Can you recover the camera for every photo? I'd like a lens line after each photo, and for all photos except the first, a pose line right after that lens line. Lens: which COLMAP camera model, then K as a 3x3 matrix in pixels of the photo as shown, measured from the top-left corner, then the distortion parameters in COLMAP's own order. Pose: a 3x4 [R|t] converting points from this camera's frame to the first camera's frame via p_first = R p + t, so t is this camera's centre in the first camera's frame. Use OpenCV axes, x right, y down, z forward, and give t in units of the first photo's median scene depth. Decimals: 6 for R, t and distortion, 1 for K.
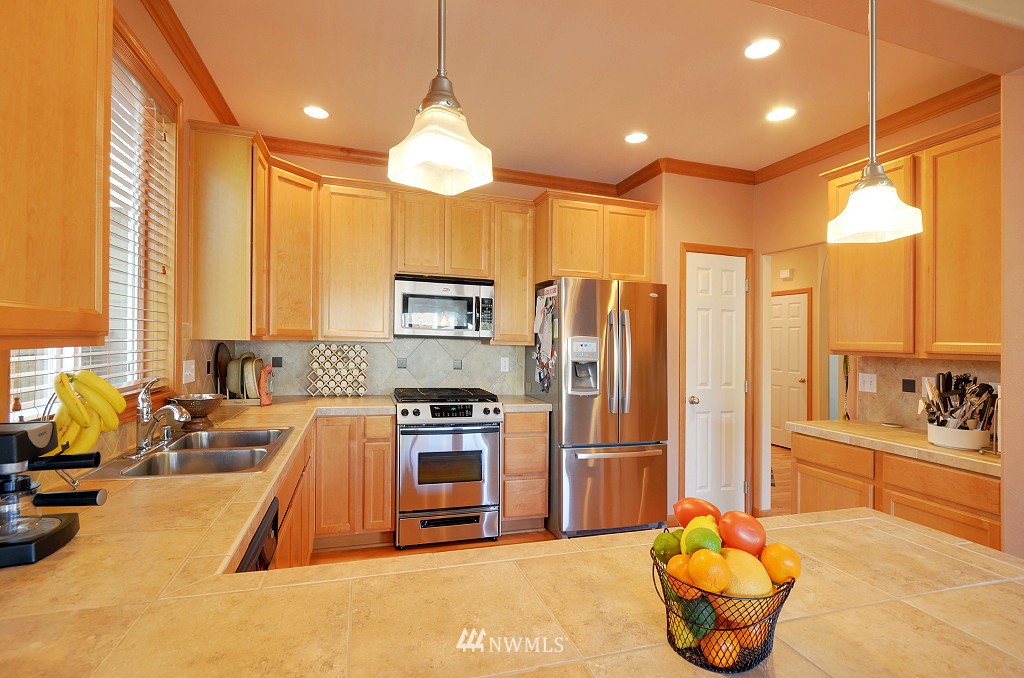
lens RADIAL K [[502.6, 0, 511.8], [0, 502.6, 333.2], [0, 0, 1]] dist [-0.002506, -0.000018]
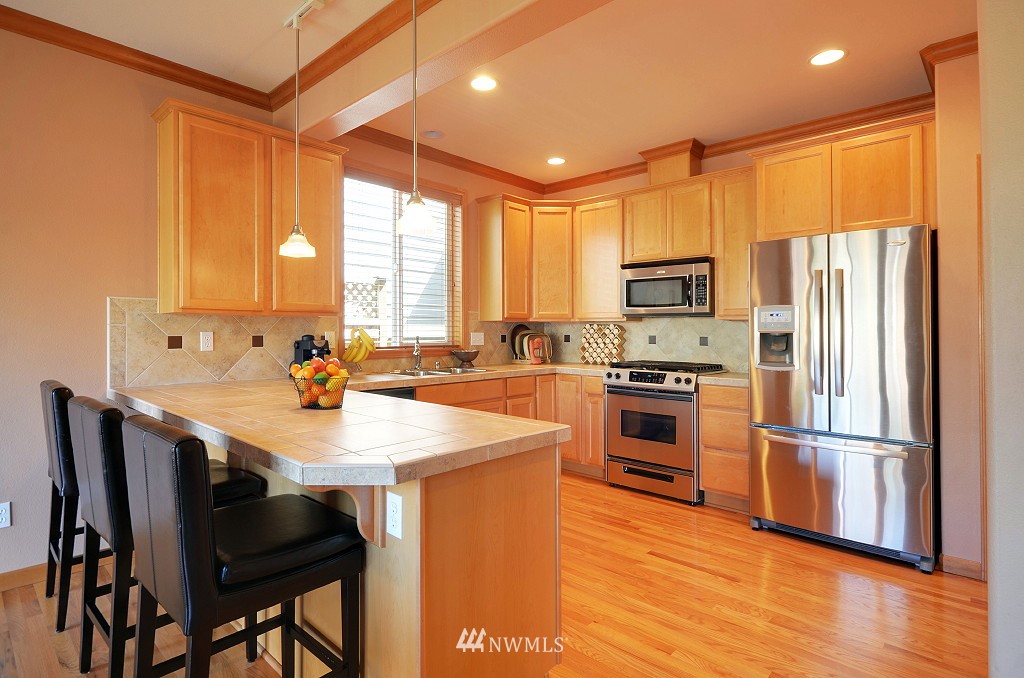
lens RADIAL K [[513.6, 0, 487.4], [0, 513.6, 325.8], [0, 0, 1]] dist [0.003564, 0.001121]
pose [[0.478157, -0.034390, -0.877601, 0.703679], [0.020769, 0.999396, -0.027846, 0.058971], [0.878029, -0.004912, 0.478583, 0.113158]]
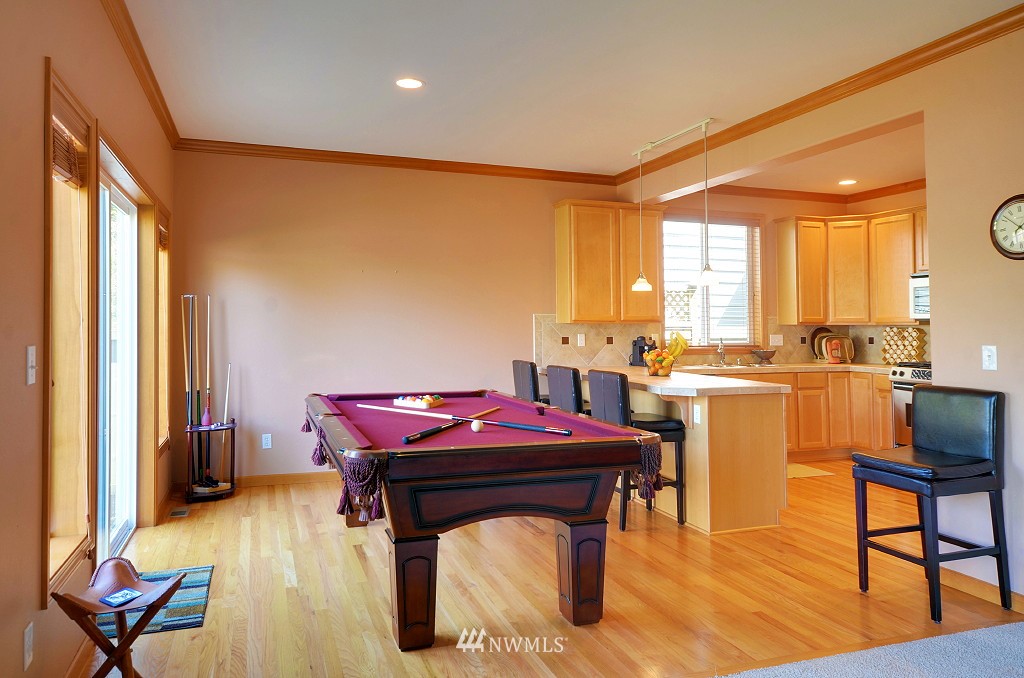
lens RADIAL K [[723.9, 0, 511.3], [0, 723.9, 293.0], [0, 0, 1]] dist [0.005620, 0.001296]
pose [[0.045823, -0.073568, -0.996237, 1.655545], [0.009628, 0.997271, -0.073202, 0.065636], [0.998903, -0.006238, 0.046407, -0.166276]]
